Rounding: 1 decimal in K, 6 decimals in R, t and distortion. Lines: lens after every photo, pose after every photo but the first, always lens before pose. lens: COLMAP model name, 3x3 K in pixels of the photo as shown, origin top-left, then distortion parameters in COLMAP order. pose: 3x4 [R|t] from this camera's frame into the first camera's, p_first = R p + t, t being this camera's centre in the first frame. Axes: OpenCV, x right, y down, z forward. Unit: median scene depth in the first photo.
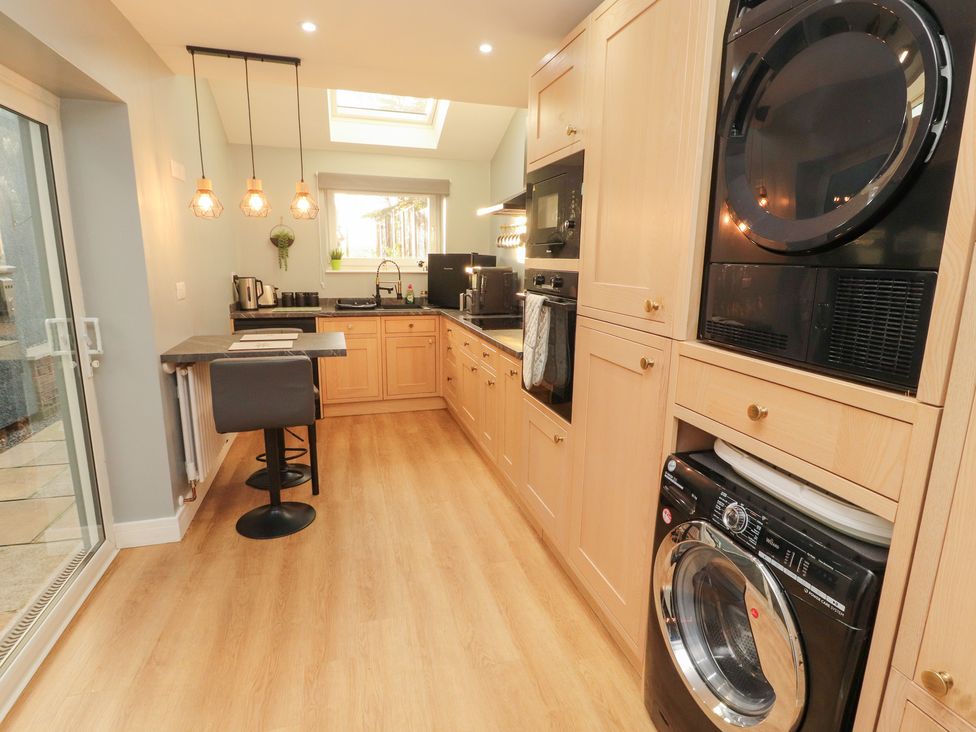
lens RADIAL K [[517.4, 0, 488.0], [0, 517.4, 366.0], [0, 0, 1]] dist [0.033858, 0.000038]
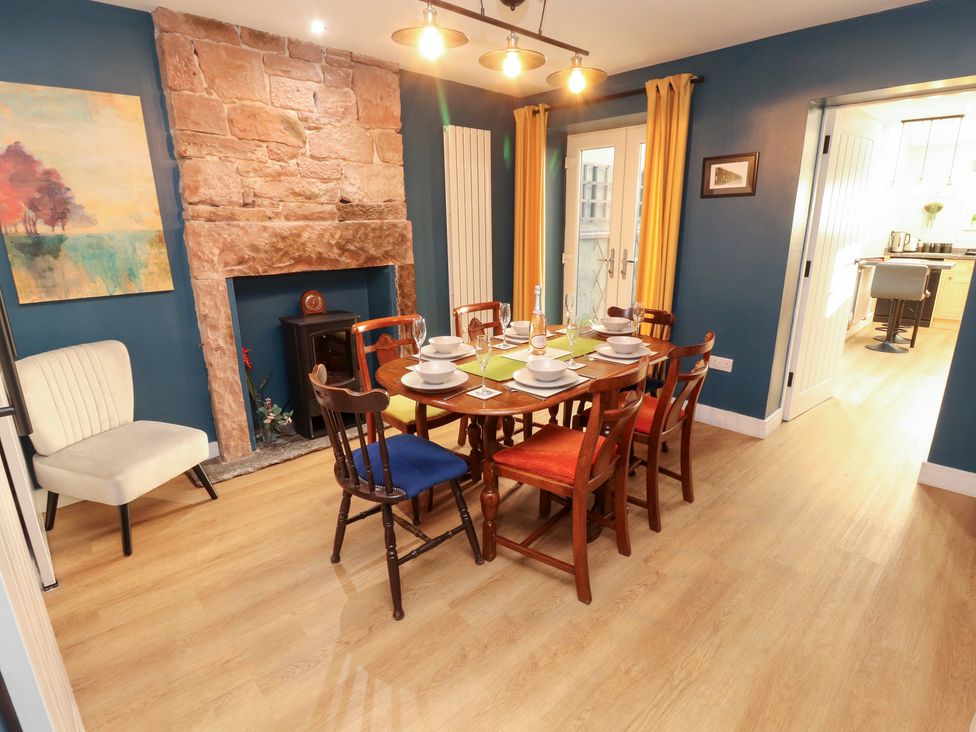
lens RADIAL K [[509.4, 0, 495.3], [0, 509.4, 361.5], [0, 0, 1]] dist [0.005831, -0.018227]
pose [[0.470053, 0.214468, -0.856186, 0.357681], [-0.165663, 0.974228, 0.153087, 0.179273], [0.866952, 0.069880, 0.493468, -0.791854]]
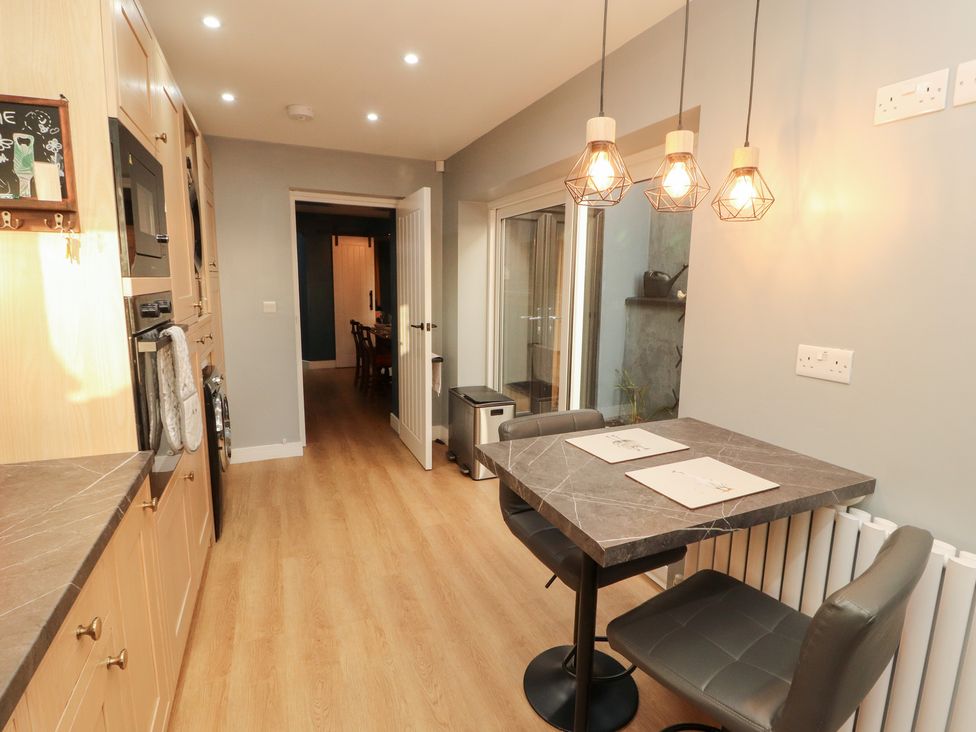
lens RADIAL K [[509.4, 0, 495.3], [0, 509.4, 361.5], [0, 0, 1]] dist [0.005831, -0.018227]
pose [[-0.990046, -0.010867, -0.140320, -0.127032], [-0.059705, 0.935286, 0.348821, -0.187110], [0.127449, 0.353726, -0.926625, 0.884637]]
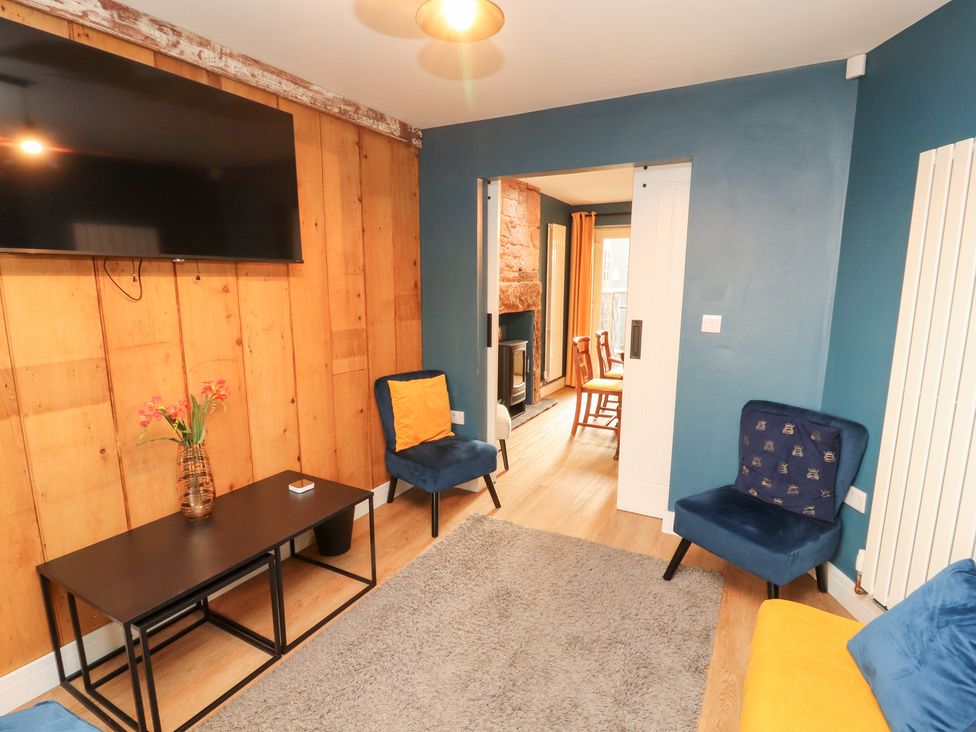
lens RADIAL K [[509.4, 0, 495.3], [0, 509.4, 361.5], [0, 0, 1]] dist [0.005831, -0.018227]
pose [[0.719355, 0.095279, -0.688077, 0.364867], [-0.132873, 0.991132, -0.001670, 0.314415], [0.681816, 0.092628, 0.725636, -1.471915]]
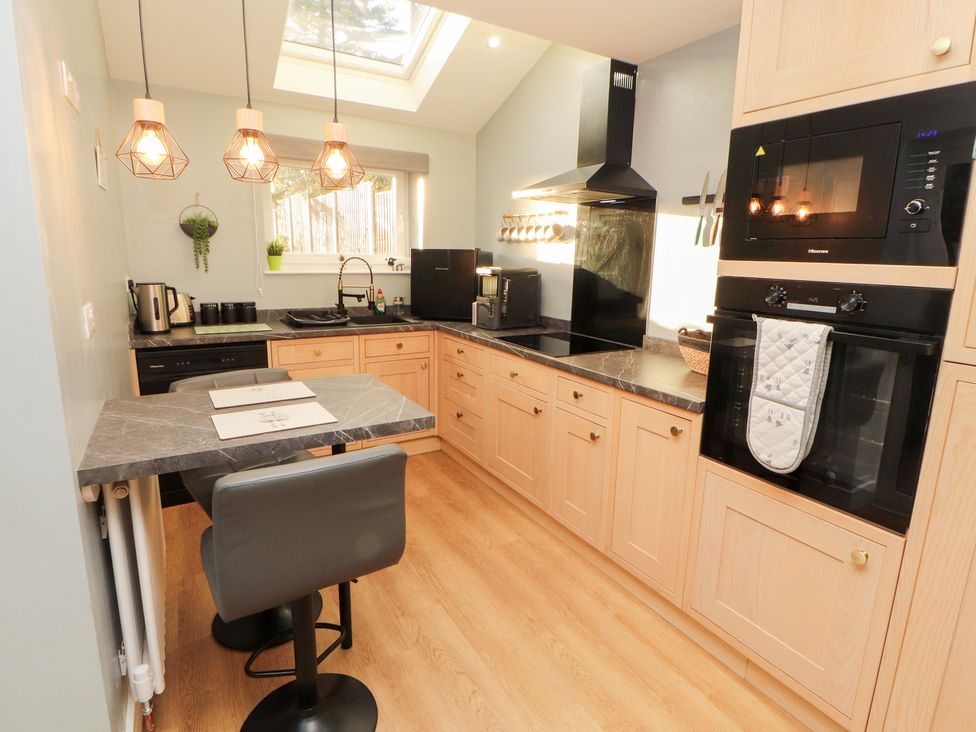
lens RADIAL K [[509.4, 0, 495.3], [0, 509.4, 361.5], [0, 0, 1]] dist [0.005831, -0.018227]
pose [[0.963724, -0.046014, 0.262905, -0.209258], [0.044544, 0.998941, 0.011553, -0.057680], [-0.263158, 0.000577, 0.964752, 0.261484]]
